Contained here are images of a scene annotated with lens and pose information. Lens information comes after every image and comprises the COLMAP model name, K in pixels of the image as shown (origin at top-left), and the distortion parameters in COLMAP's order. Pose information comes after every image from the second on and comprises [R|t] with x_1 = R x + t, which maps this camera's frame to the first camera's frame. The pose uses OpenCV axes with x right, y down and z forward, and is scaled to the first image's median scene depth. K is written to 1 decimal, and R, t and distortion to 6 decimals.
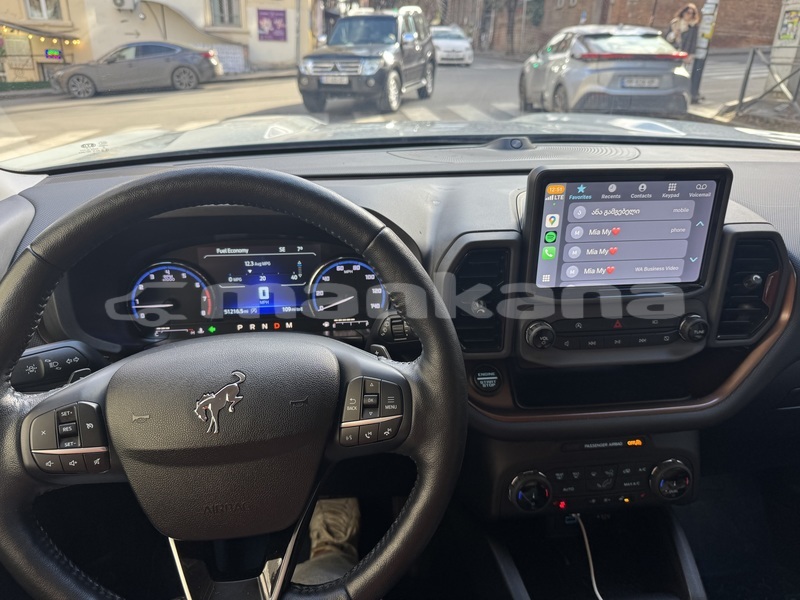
lens RADIAL K [[552.4, 0, 397.9], [0, 552.4, 305.1], [0, 0, 1]] dist [0.072482, -0.144888]
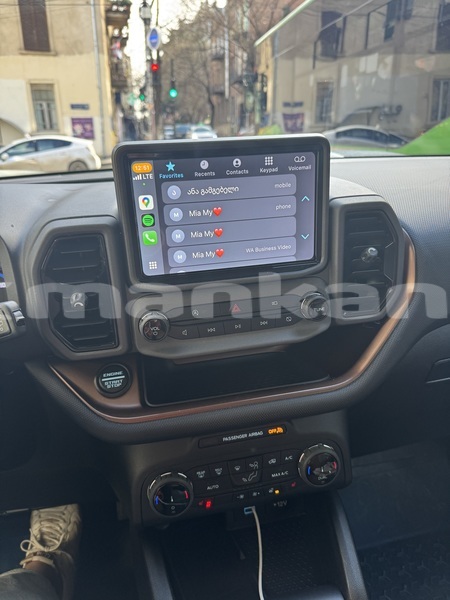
lens RADIAL K [[414.3, 0, 225.0], [0, 414.3, 300.0], [0, 0, 1]] dist [0.072482, -0.144888]
pose [[0.994673, -0.080349, 0.064570, 0.329091], [0.084759, 0.994027, -0.068745, 0.067219], [-0.058661, 0.073852, 0.995542, 0.282283]]
